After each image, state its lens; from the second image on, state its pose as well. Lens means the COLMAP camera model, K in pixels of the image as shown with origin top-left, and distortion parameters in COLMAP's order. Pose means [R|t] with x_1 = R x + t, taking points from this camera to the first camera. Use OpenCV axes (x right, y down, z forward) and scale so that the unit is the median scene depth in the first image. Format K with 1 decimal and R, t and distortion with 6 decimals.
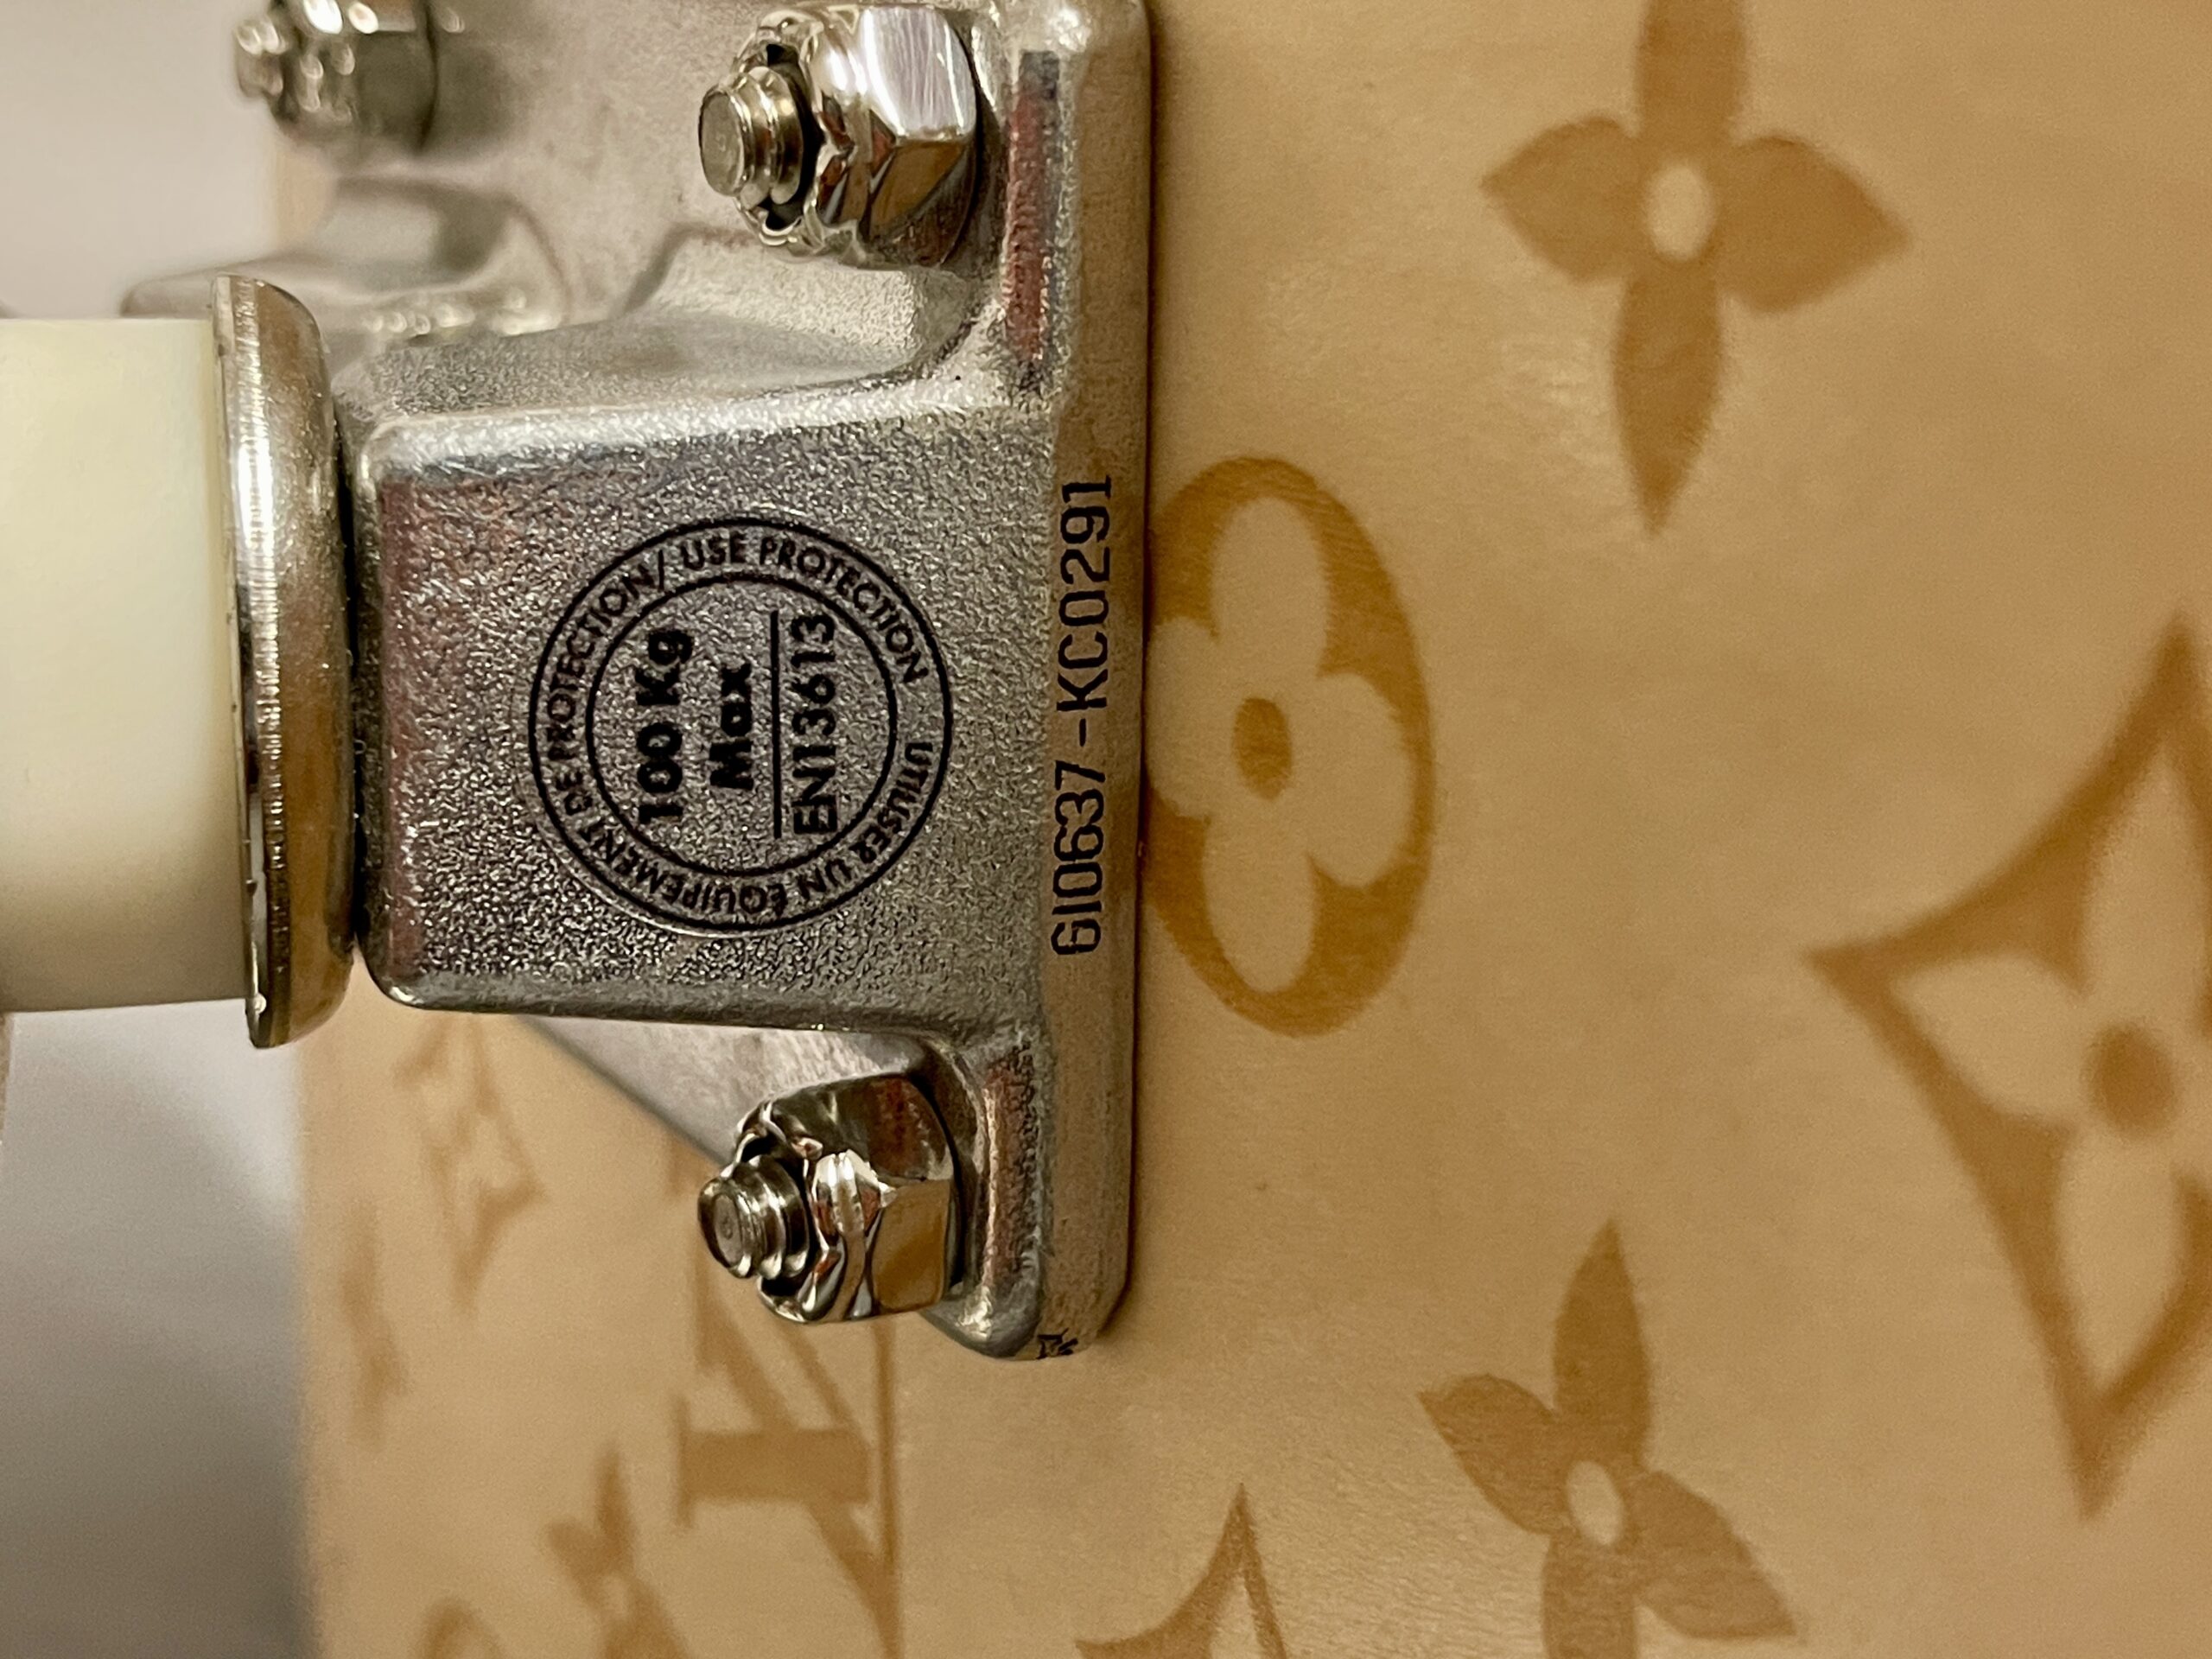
lens RADIAL K [[3384.9, 0, 1106.0], [0, 3384.9, 828.5], [0, 0, 1]] dist [0.201082, 0.000000]
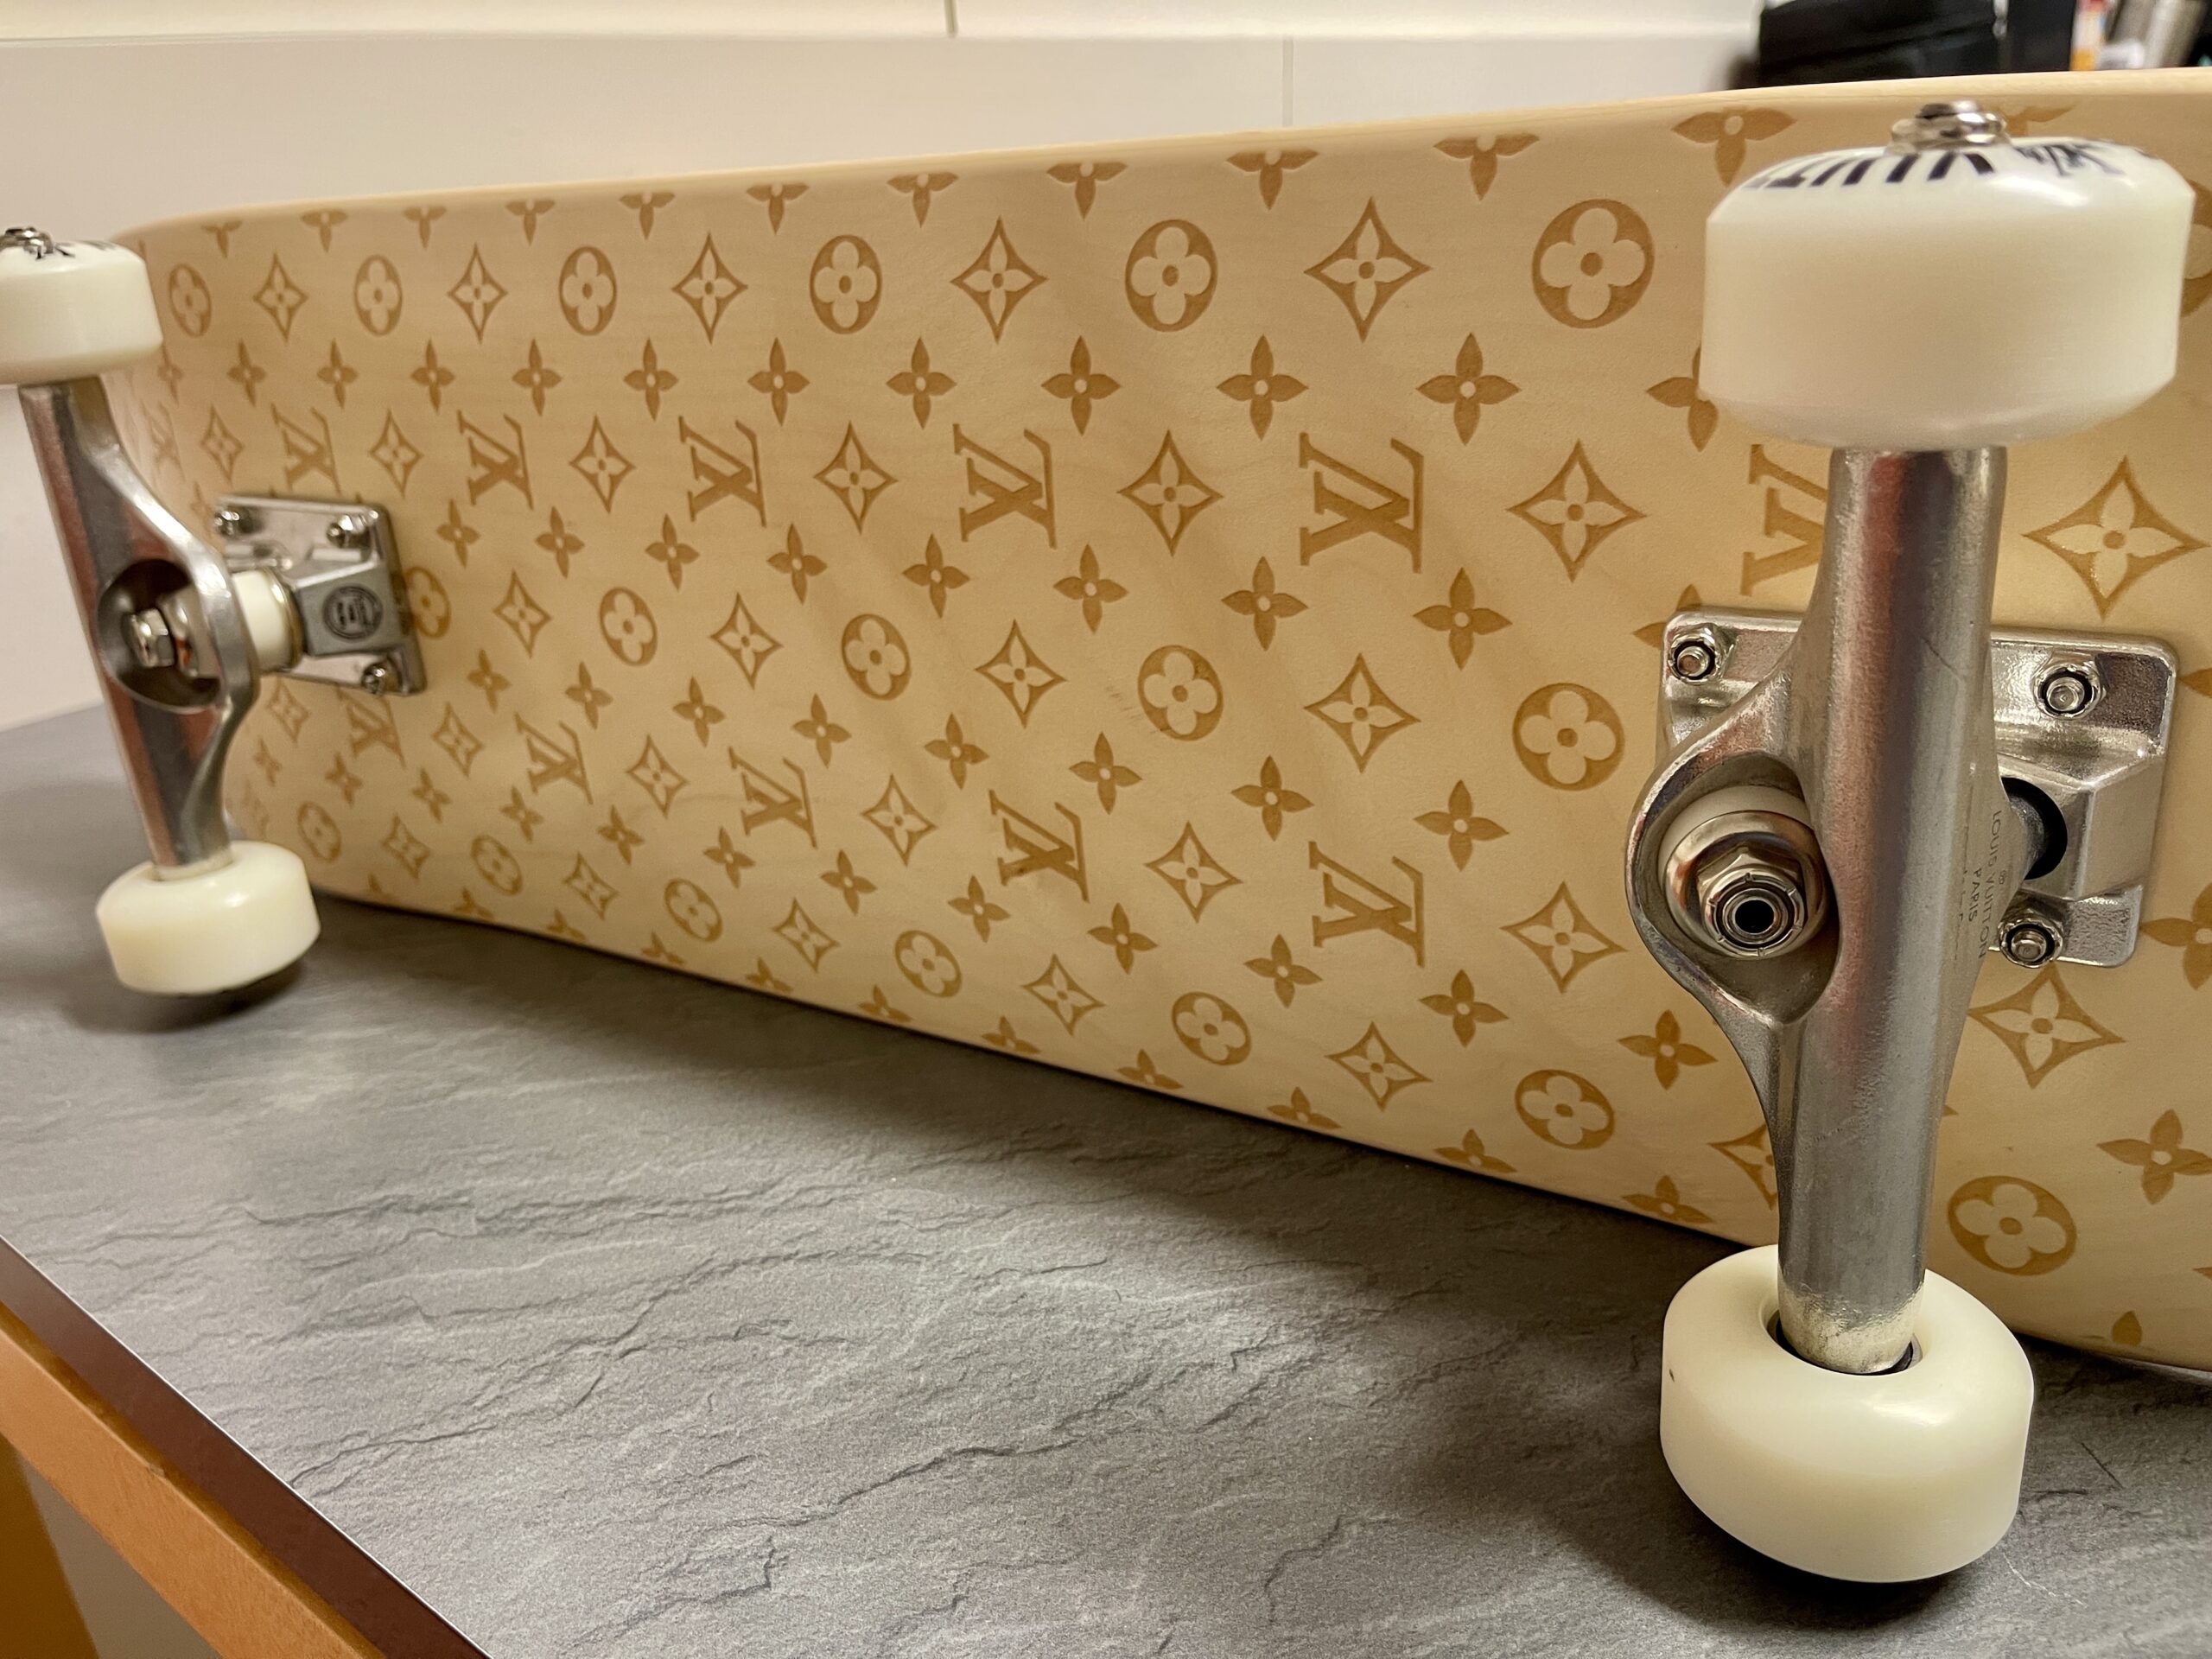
lens RADIAL K [[1639.2, 0, 1126.2], [0, 1639.2, 832.3], [0, 0, 1]] dist [0.033068, -0.049314]
pose [[0.886213, -0.238889, 0.396937, -0.154163], [0.192523, 0.969217, 0.153471, 0.215715], [-0.421381, -0.059588, 0.904924, -3.137156]]
